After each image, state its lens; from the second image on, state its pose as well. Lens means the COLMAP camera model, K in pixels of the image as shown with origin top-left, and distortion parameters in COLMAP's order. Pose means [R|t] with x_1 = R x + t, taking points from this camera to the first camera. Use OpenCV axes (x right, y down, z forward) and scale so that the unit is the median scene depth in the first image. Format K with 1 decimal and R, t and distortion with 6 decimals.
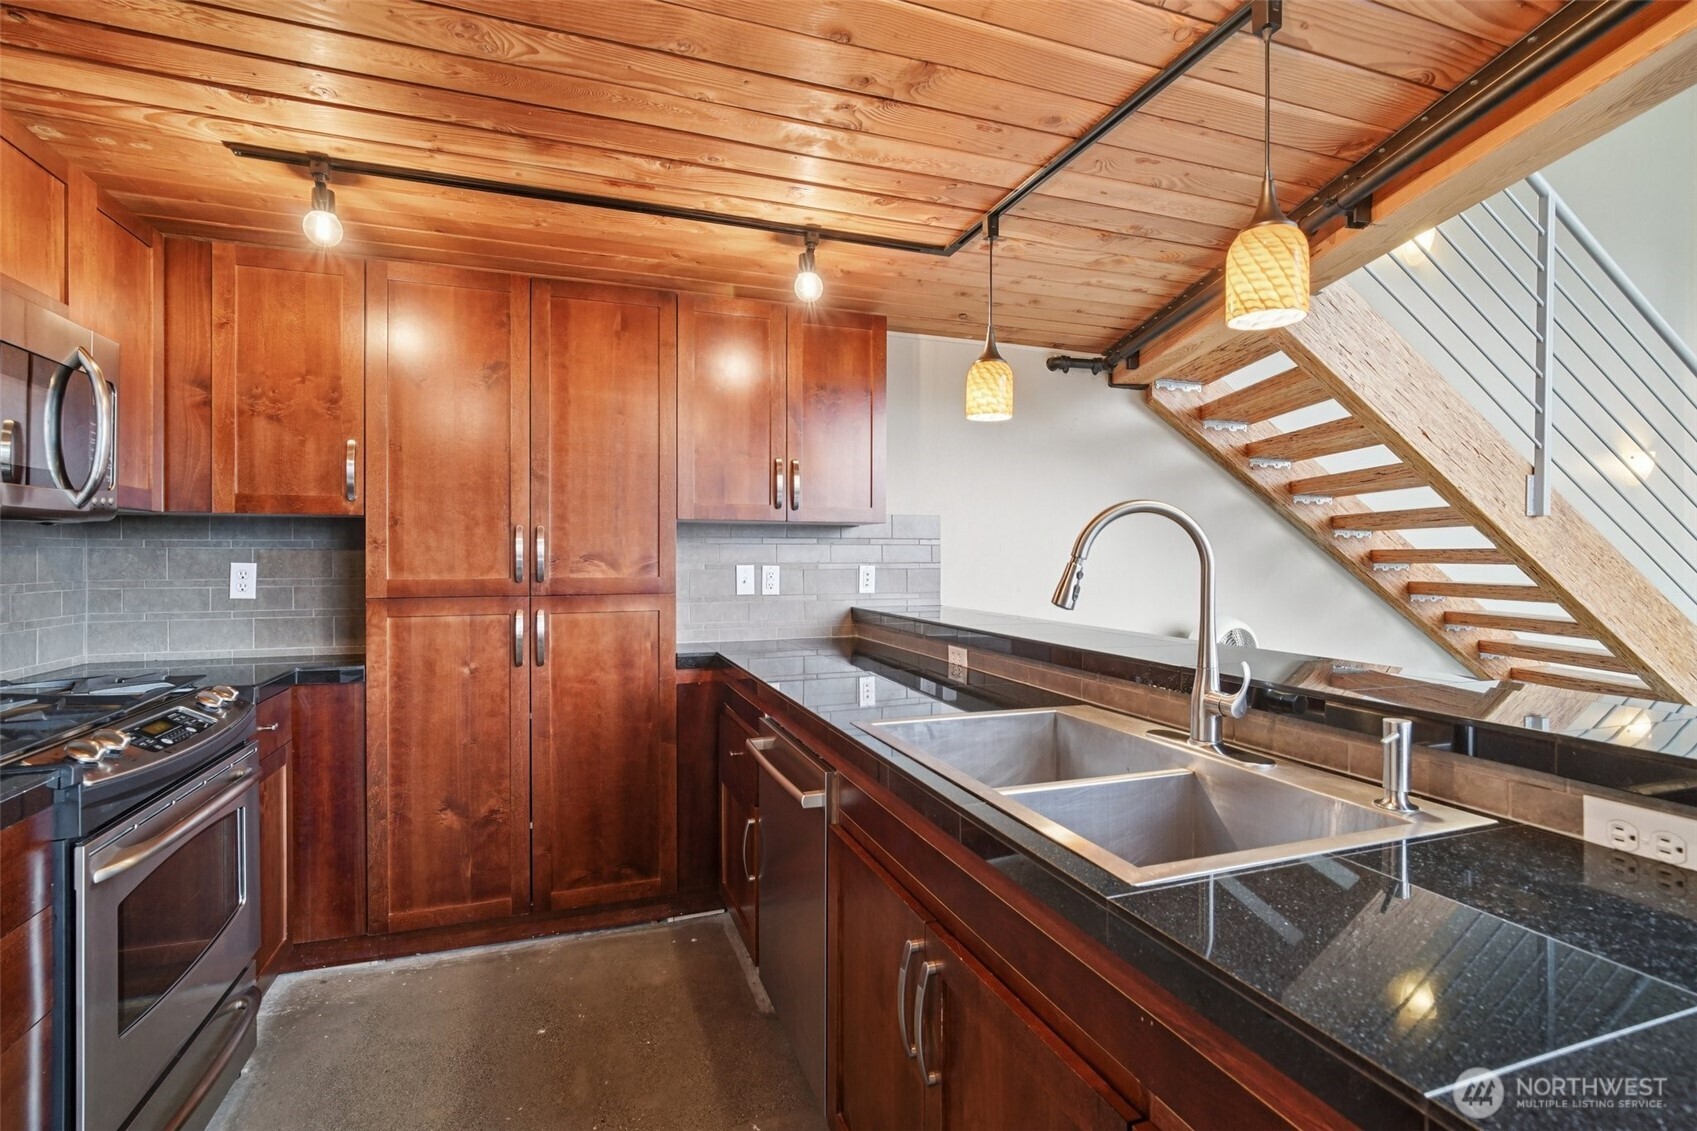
lens RADIAL K [[806.9, 0, 858.6], [0, 806.9, 556.8], [0, 0, 1]] dist [0.002370, 0.001052]
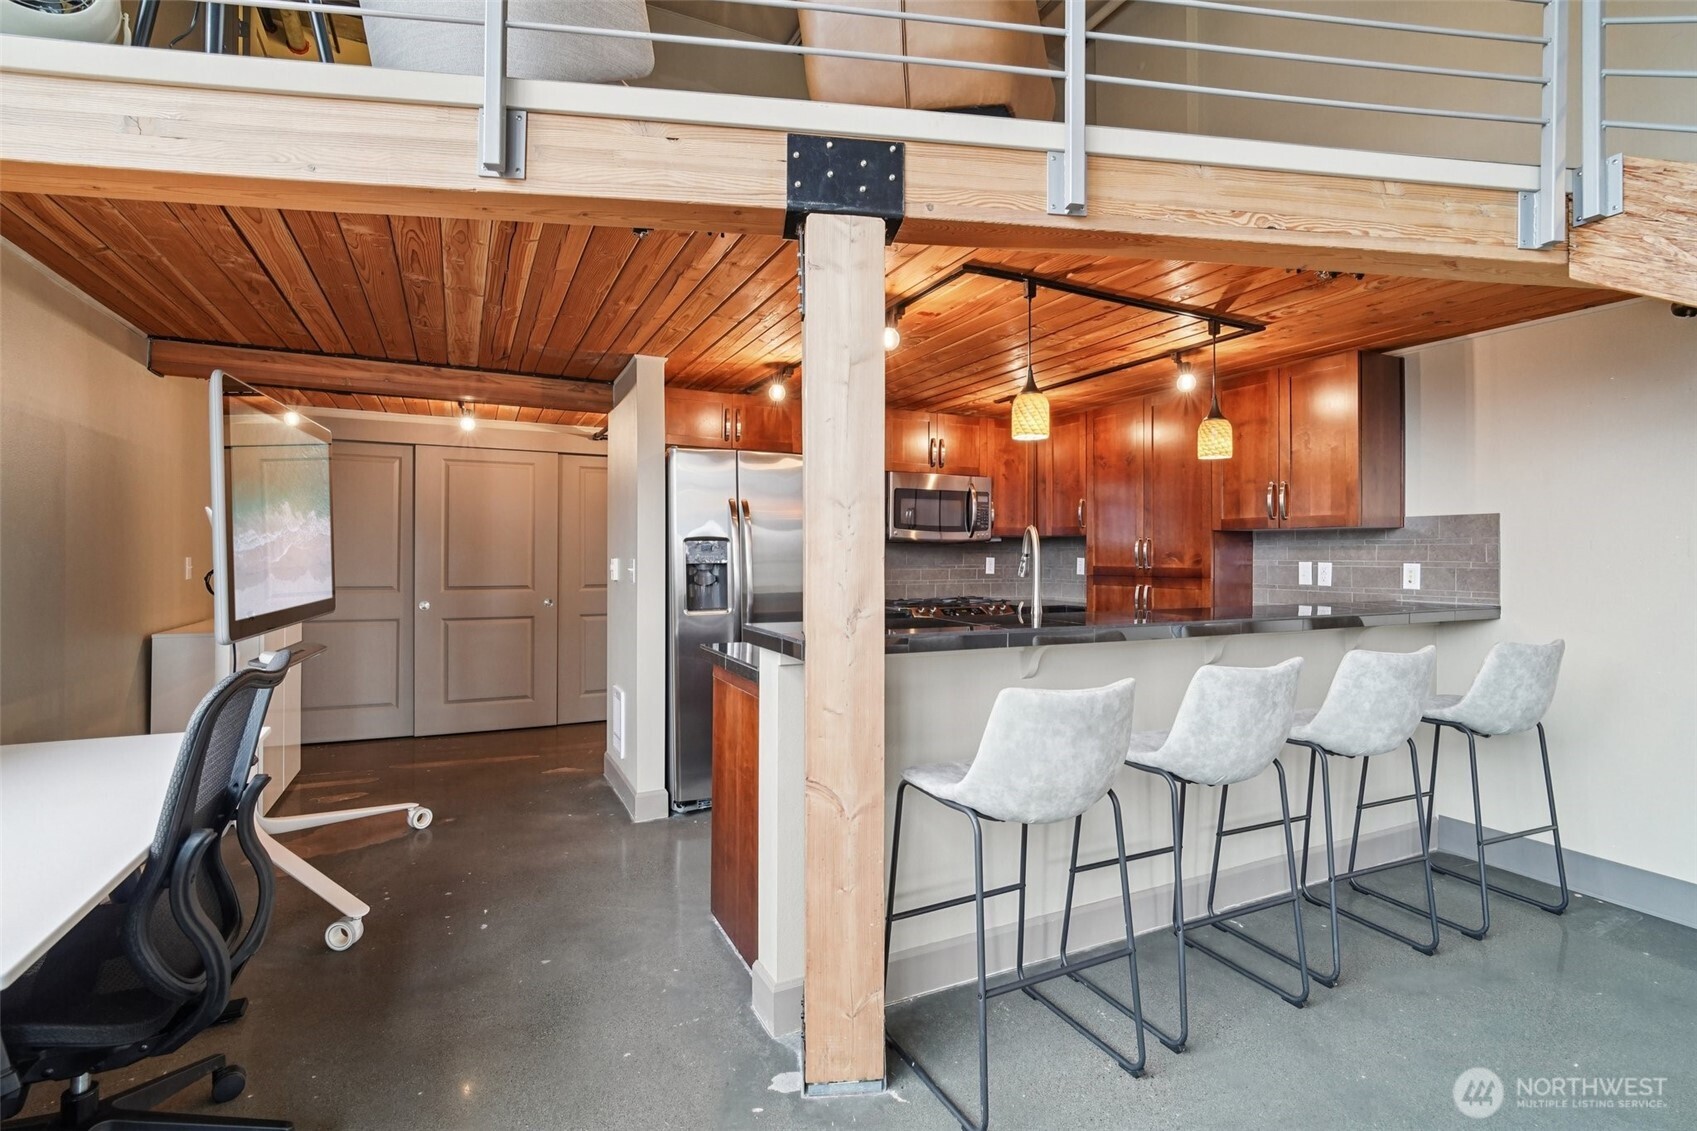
lens RADIAL K [[806.9, 0, 854.7], [0, 806.9, 550.7], [0, 0, 1]] dist [0.002370, 0.001052]
pose [[0.076234, -0.003766, -0.997083, 1.259099], [-0.008460, 0.999954, -0.004423, 0.004558], [0.997054, 0.008773, 0.076199, 0.204394]]
